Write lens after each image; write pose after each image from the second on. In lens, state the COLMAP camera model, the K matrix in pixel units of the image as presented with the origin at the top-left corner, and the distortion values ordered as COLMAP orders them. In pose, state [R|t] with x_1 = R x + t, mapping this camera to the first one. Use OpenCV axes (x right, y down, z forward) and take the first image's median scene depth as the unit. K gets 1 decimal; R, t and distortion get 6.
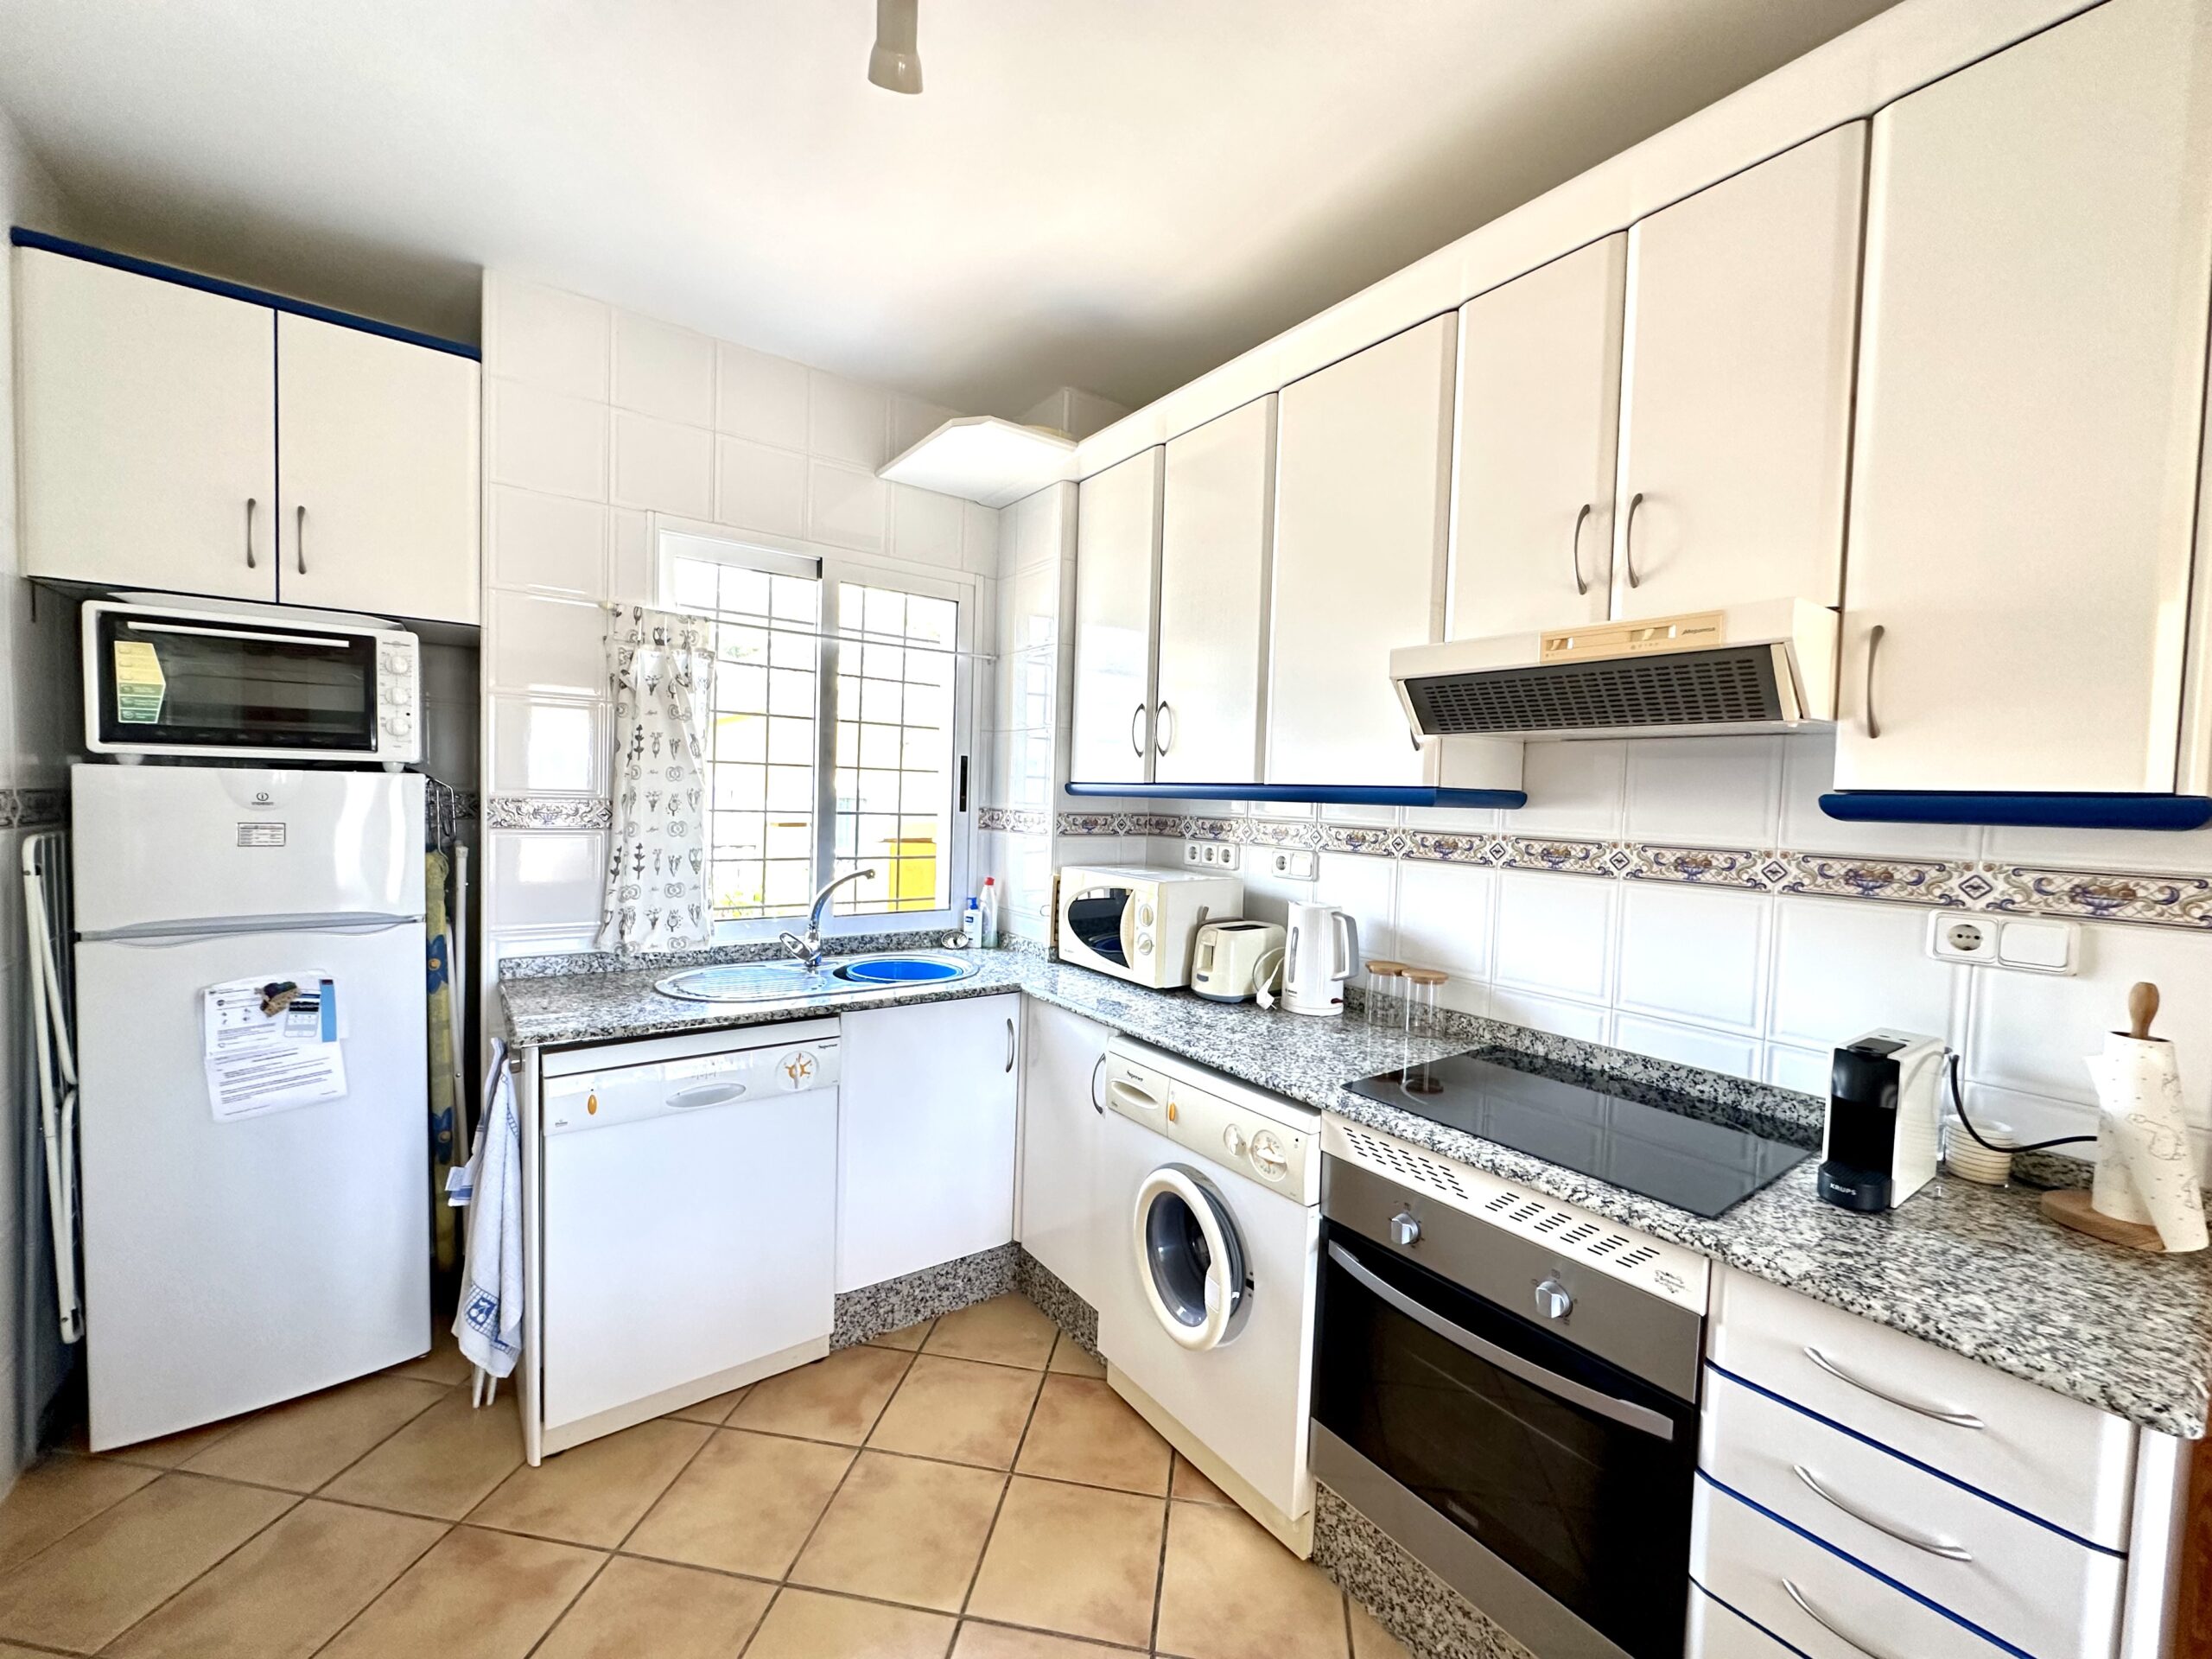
lens RADIAL K [[880.2, 0, 1106.4], [0, 880.2, 830.5], [0, 0, 1]] dist [-0.003562, 0.000918]
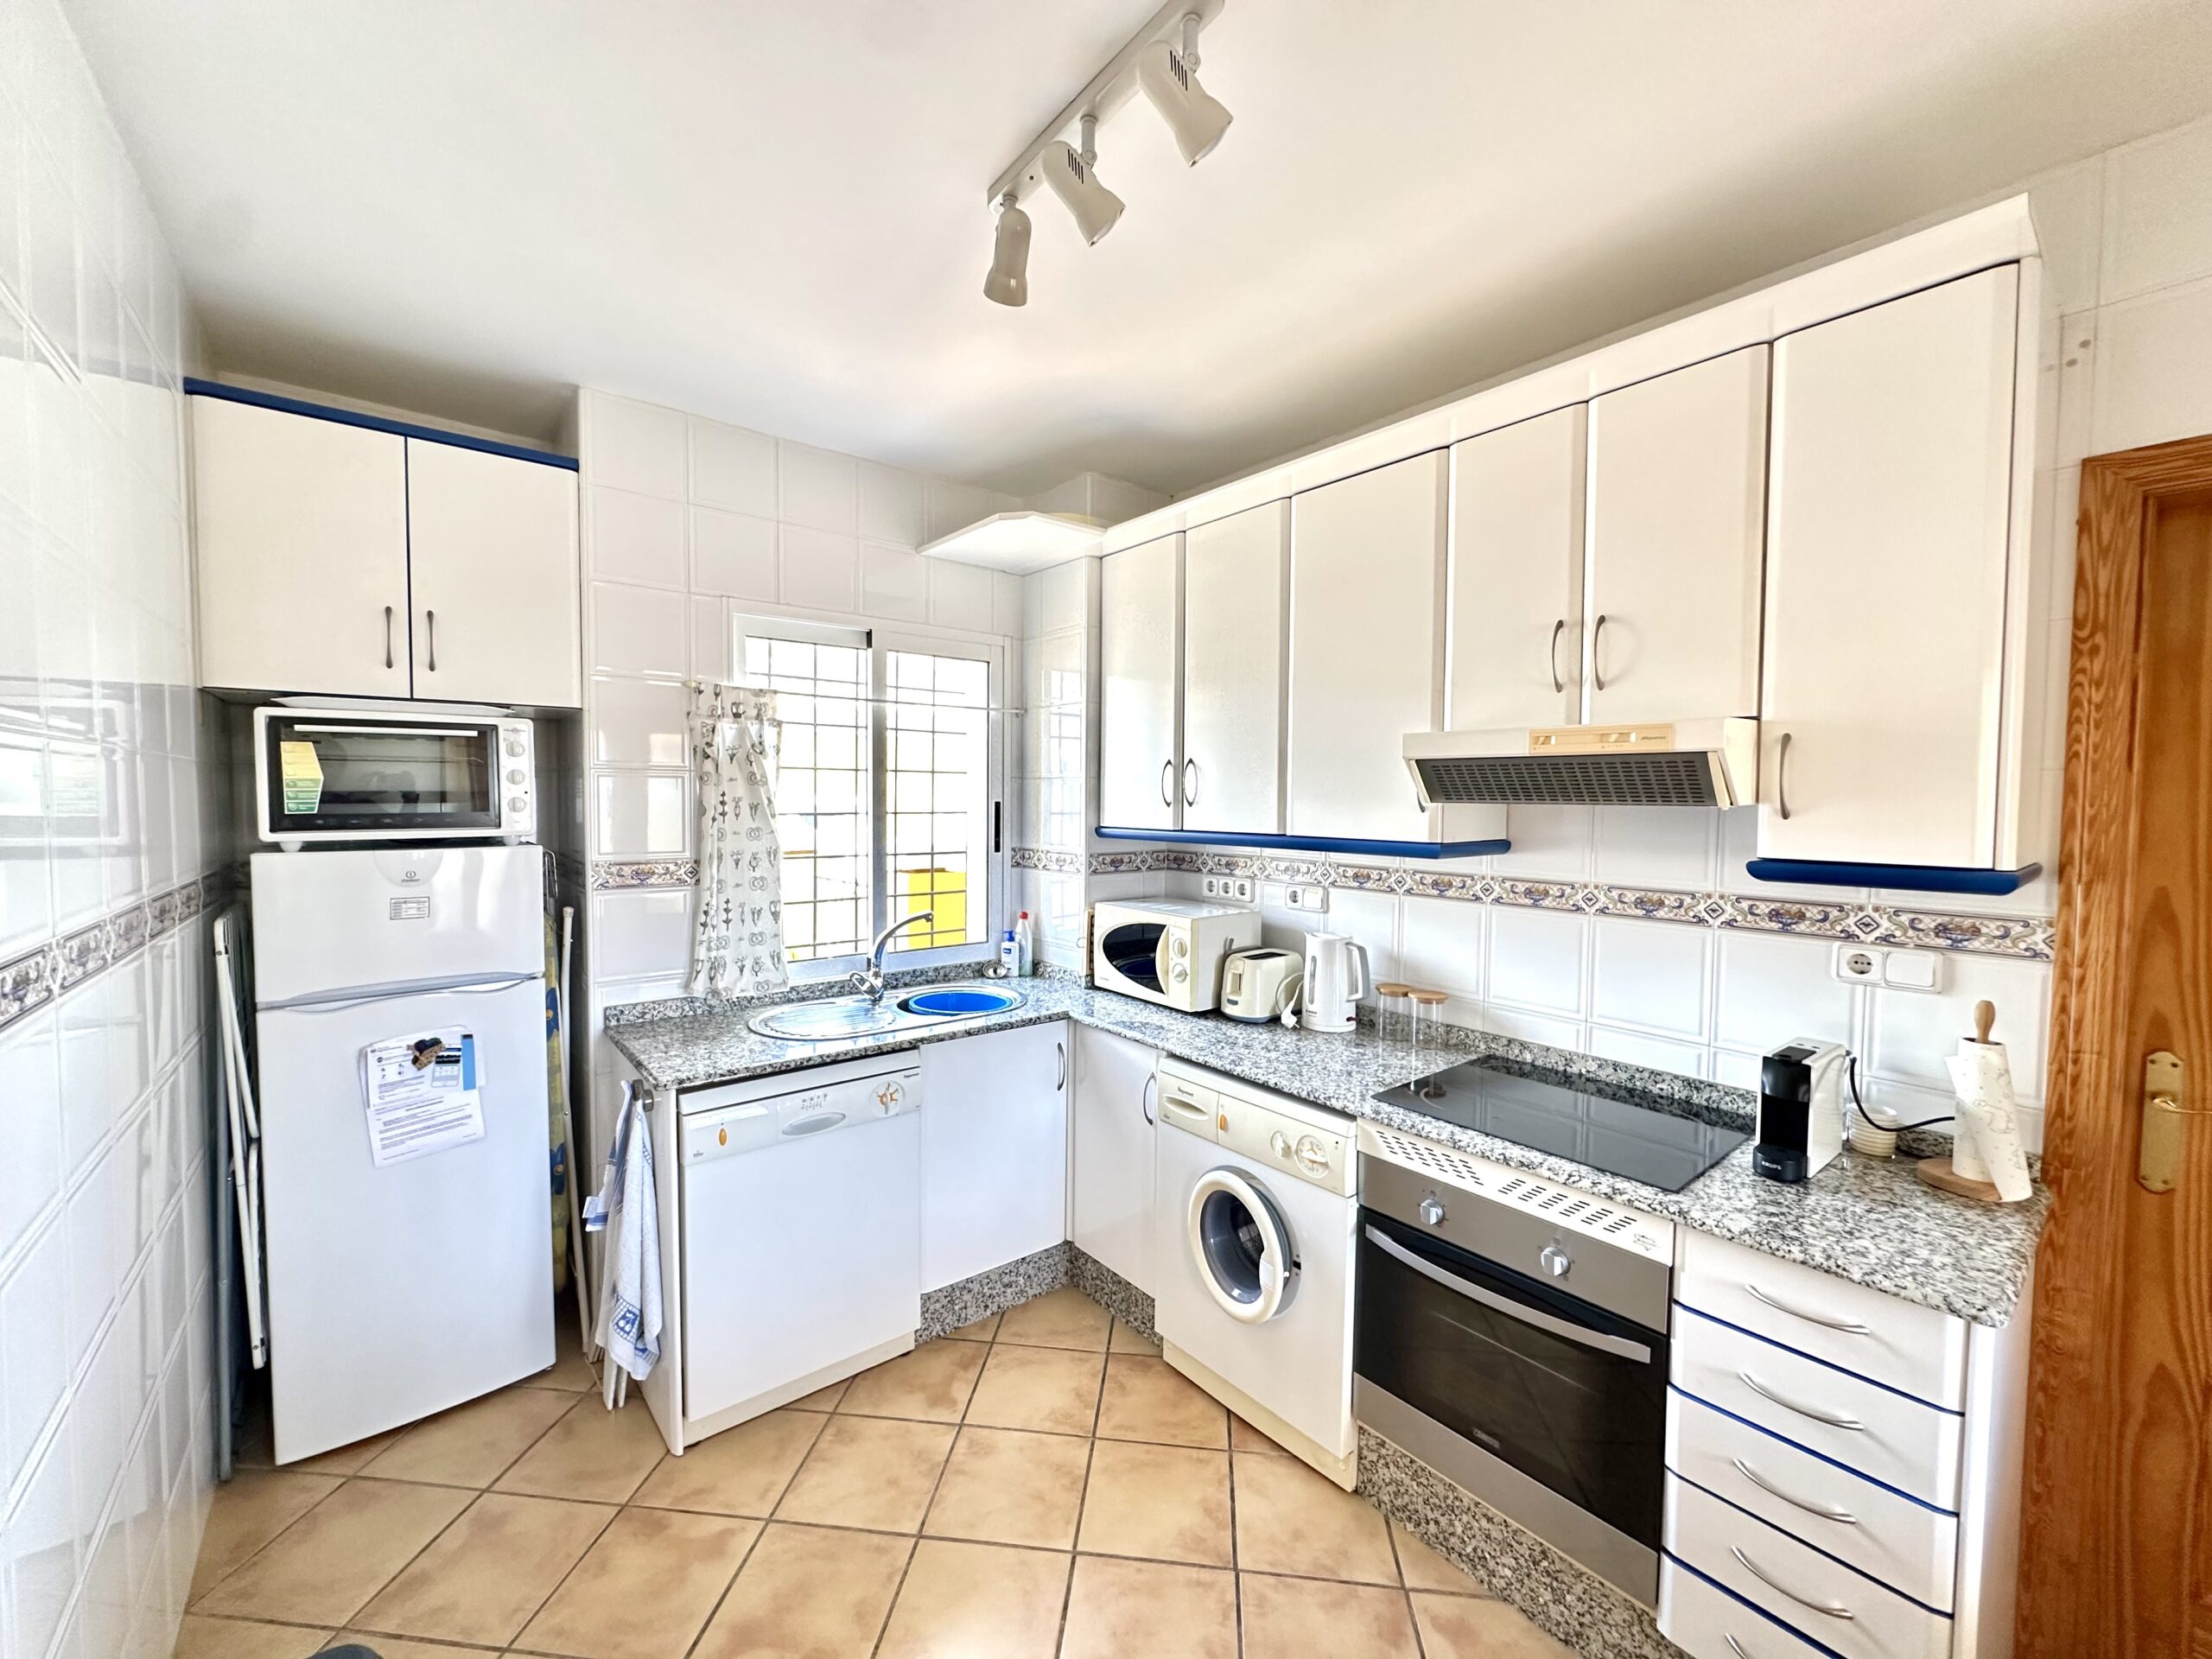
lens RADIAL K [[880.2, 0, 1108.0], [0, 880.2, 832.0], [0, 0, 1]] dist [-0.003562, 0.000918]
pose [[0.998588, -0.025236, 0.046737, -0.129901], [0.025238, 0.999681, 0.000549, -0.075196], [-0.046736, 0.000631, 0.998907, -0.172968]]
